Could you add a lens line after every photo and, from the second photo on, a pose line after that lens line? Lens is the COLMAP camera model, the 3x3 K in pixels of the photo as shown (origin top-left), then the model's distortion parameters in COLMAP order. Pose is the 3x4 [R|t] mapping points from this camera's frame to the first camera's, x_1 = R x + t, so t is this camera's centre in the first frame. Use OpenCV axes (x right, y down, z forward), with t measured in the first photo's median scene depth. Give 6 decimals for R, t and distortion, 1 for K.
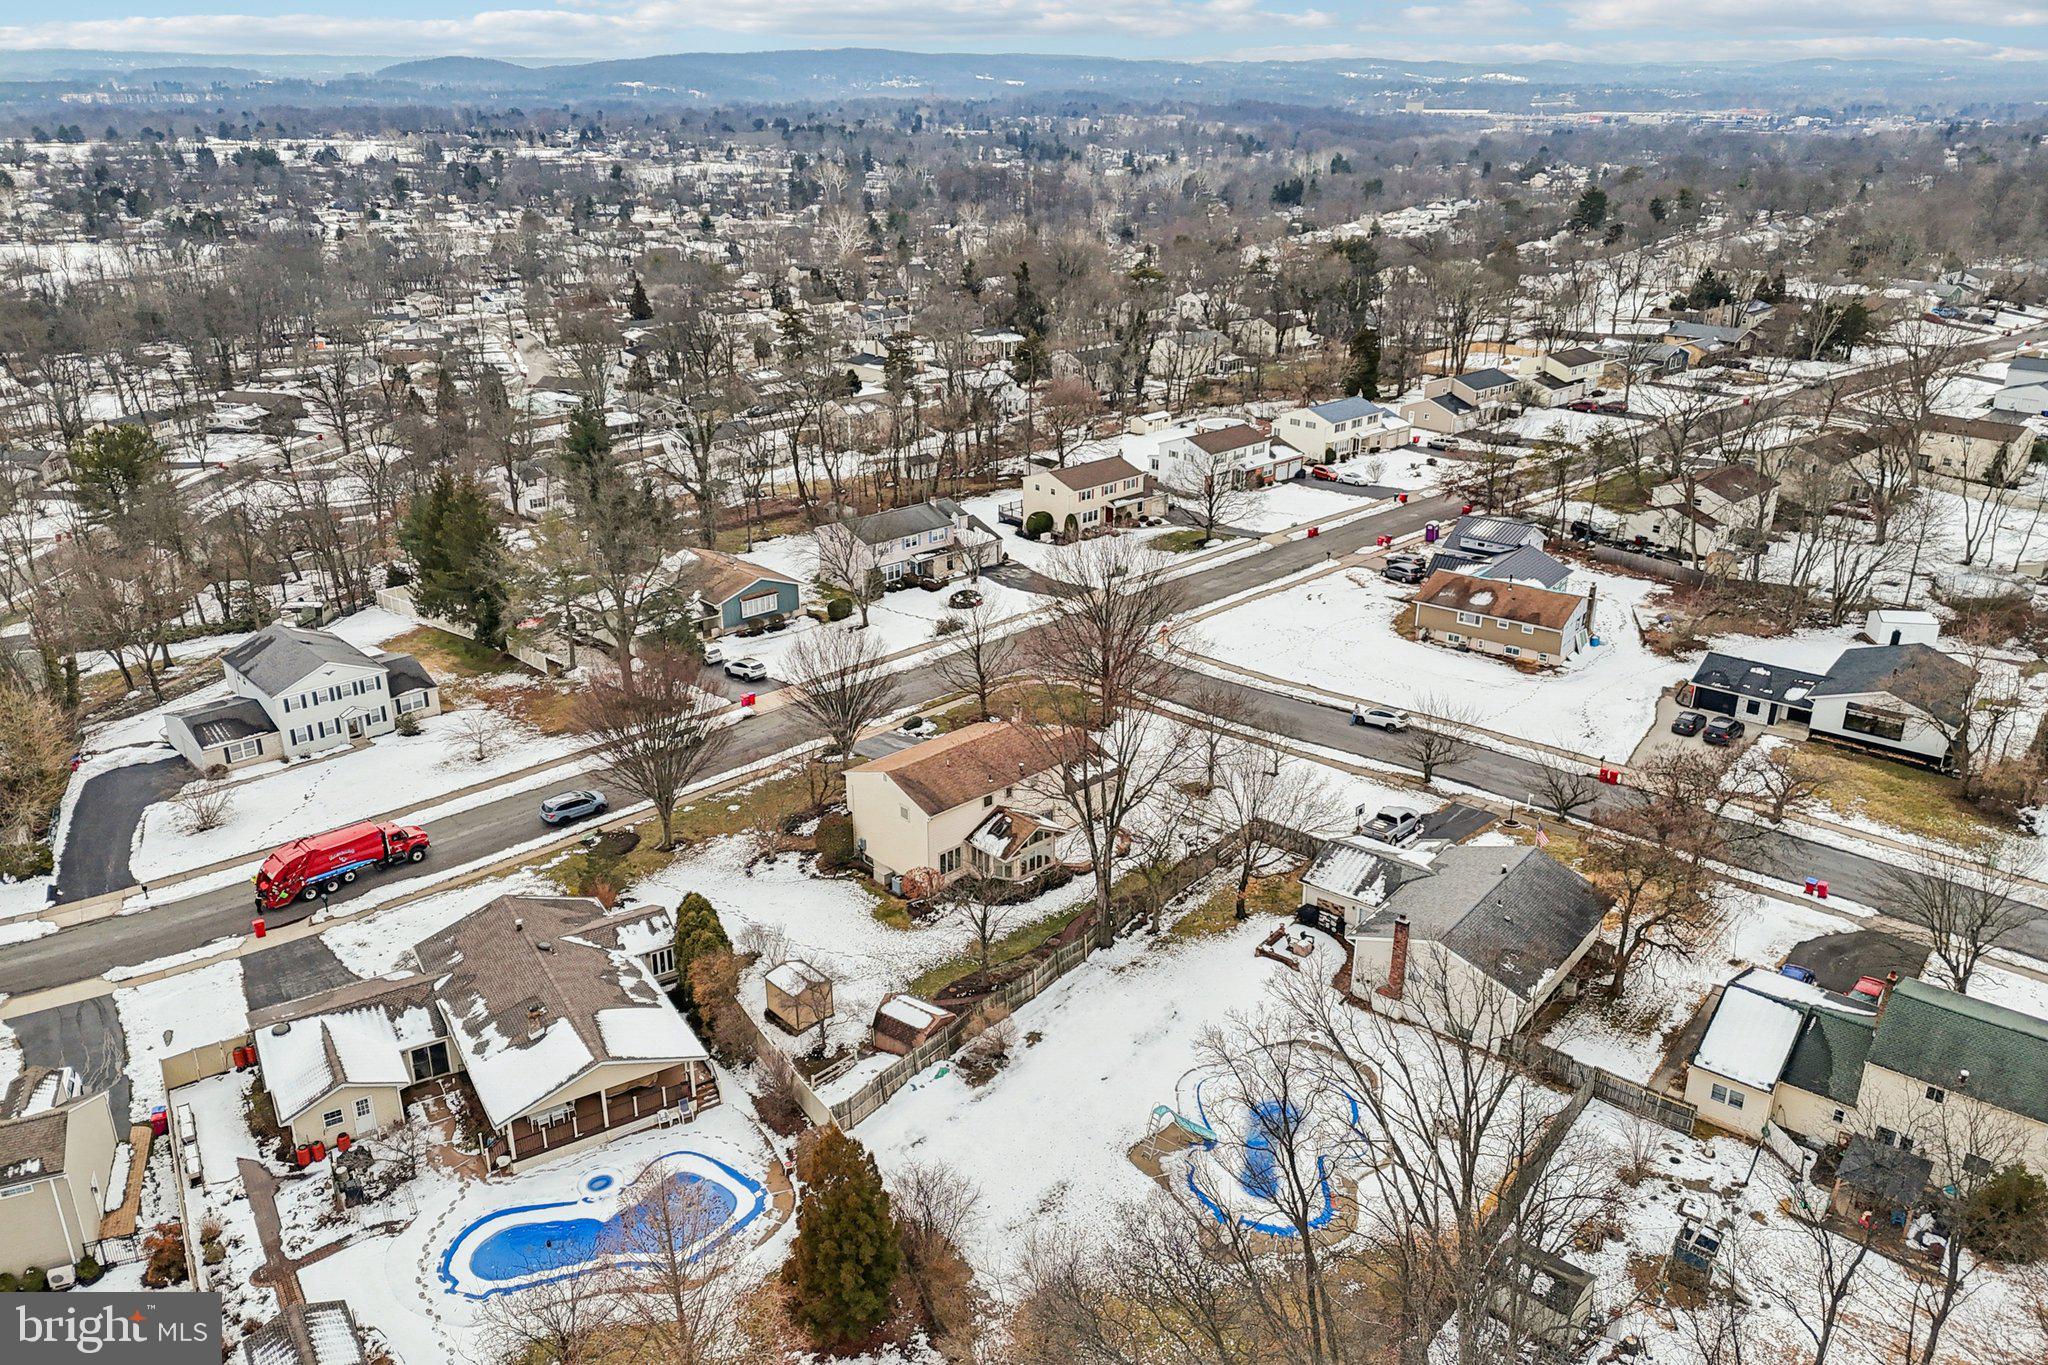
lens RADIAL K [[1515.1, 0, 1025.9], [0, 1515.1, 672.8], [0, 0, 1]] dist [0.104317, -0.155483]
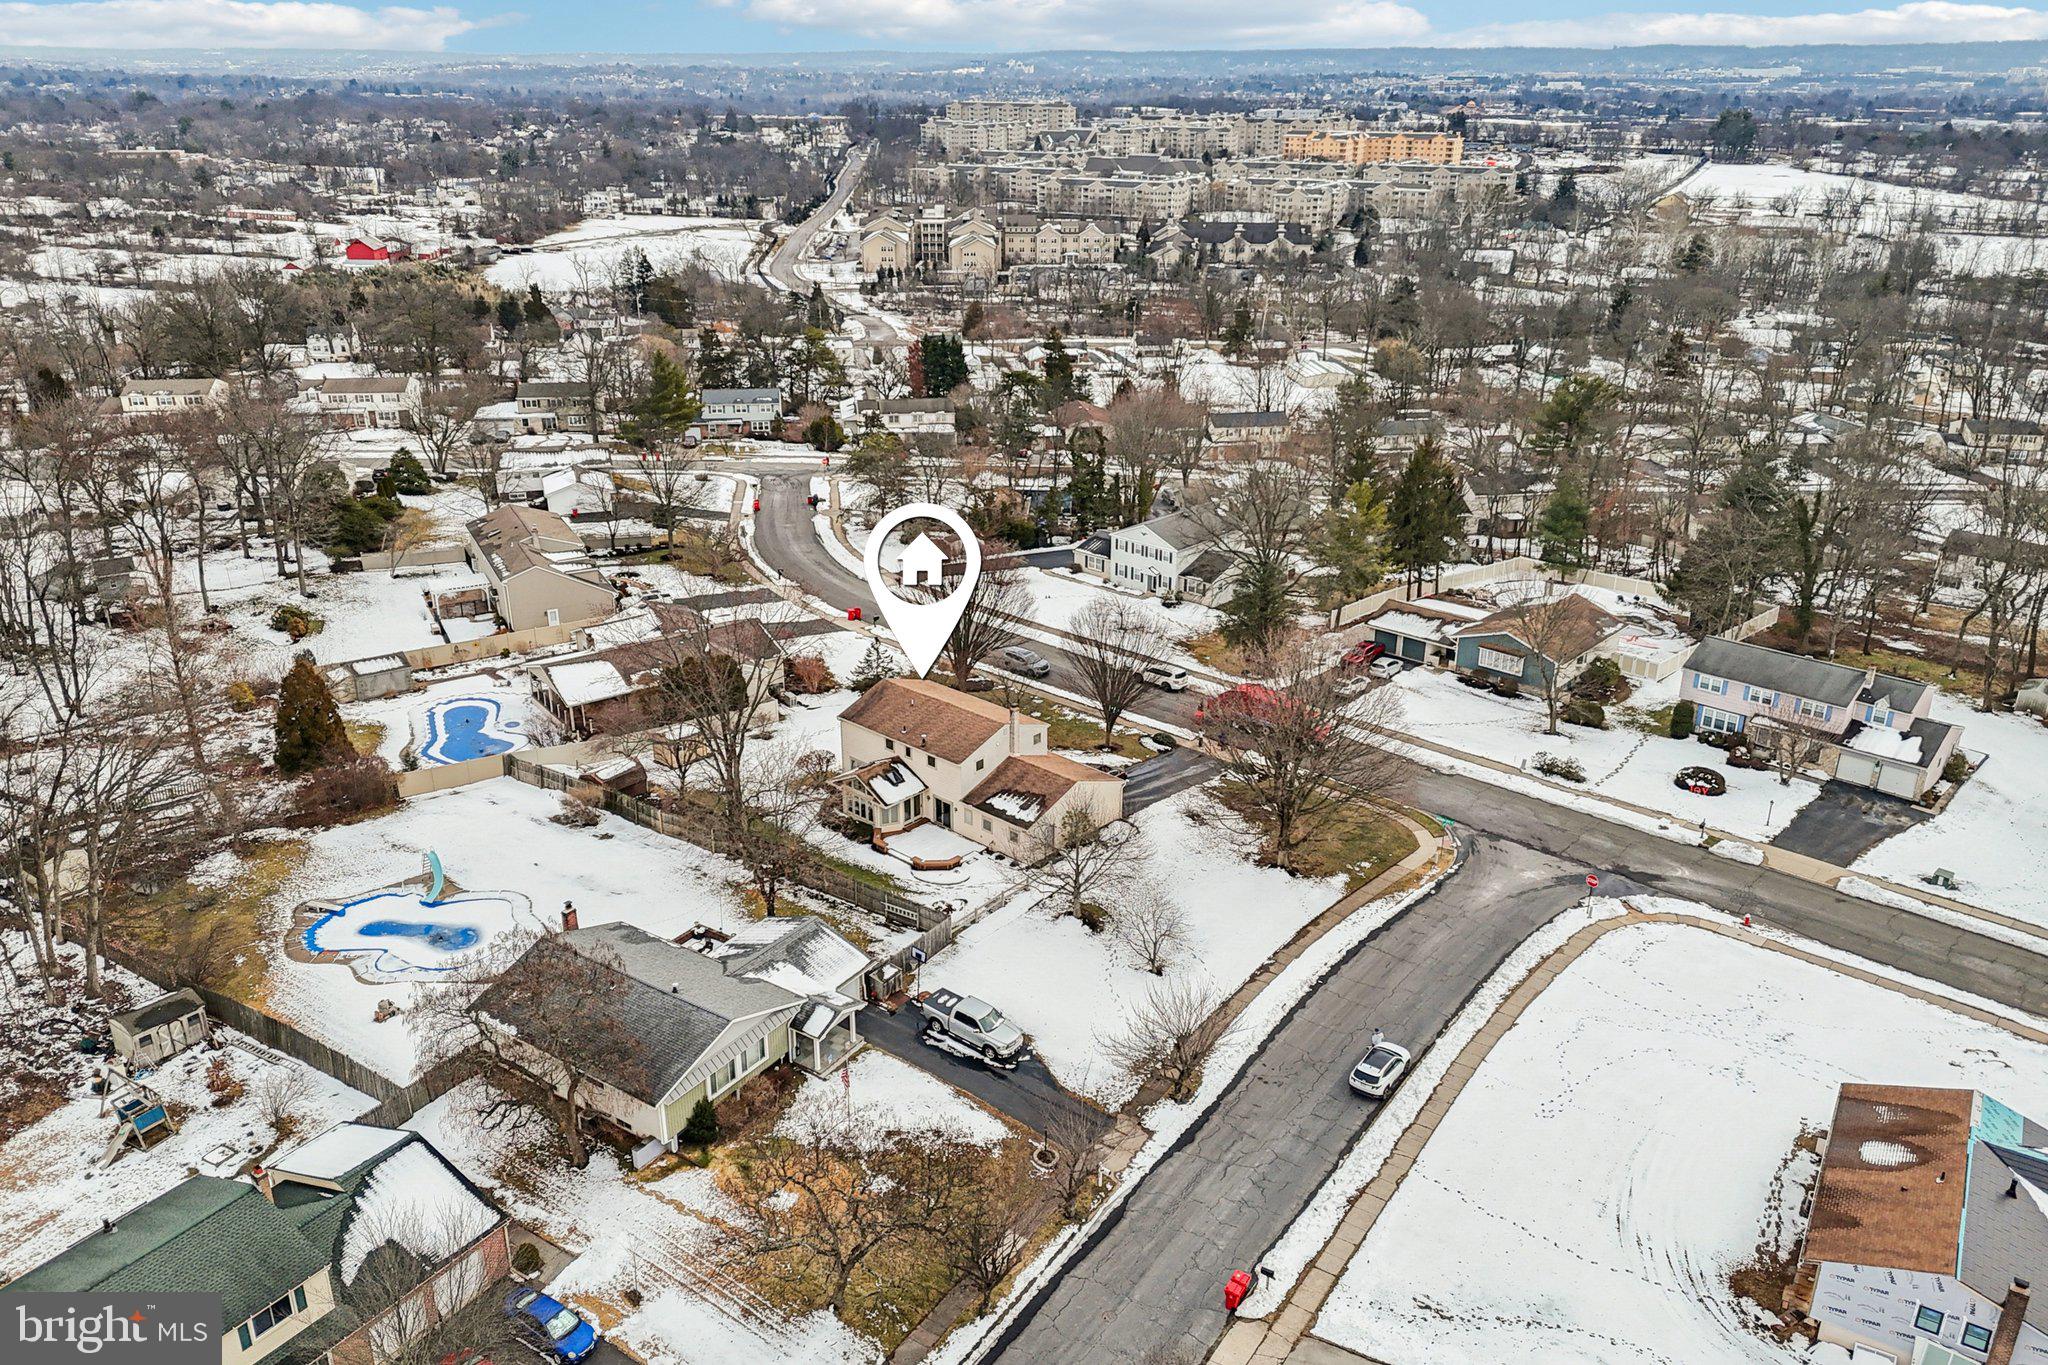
lens RADIAL K [[1510.7, 0, 1024.0], [0, 1510.7, 682.5], [0, 0, 1]] dist [0.050627, -0.024837]
pose [[0.075955, 0.375729, -0.923612, 0.762124], [-0.367862, 0.871505, 0.324280, -0.266800], [0.926773, 0.315131, 0.204412, 0.696646]]
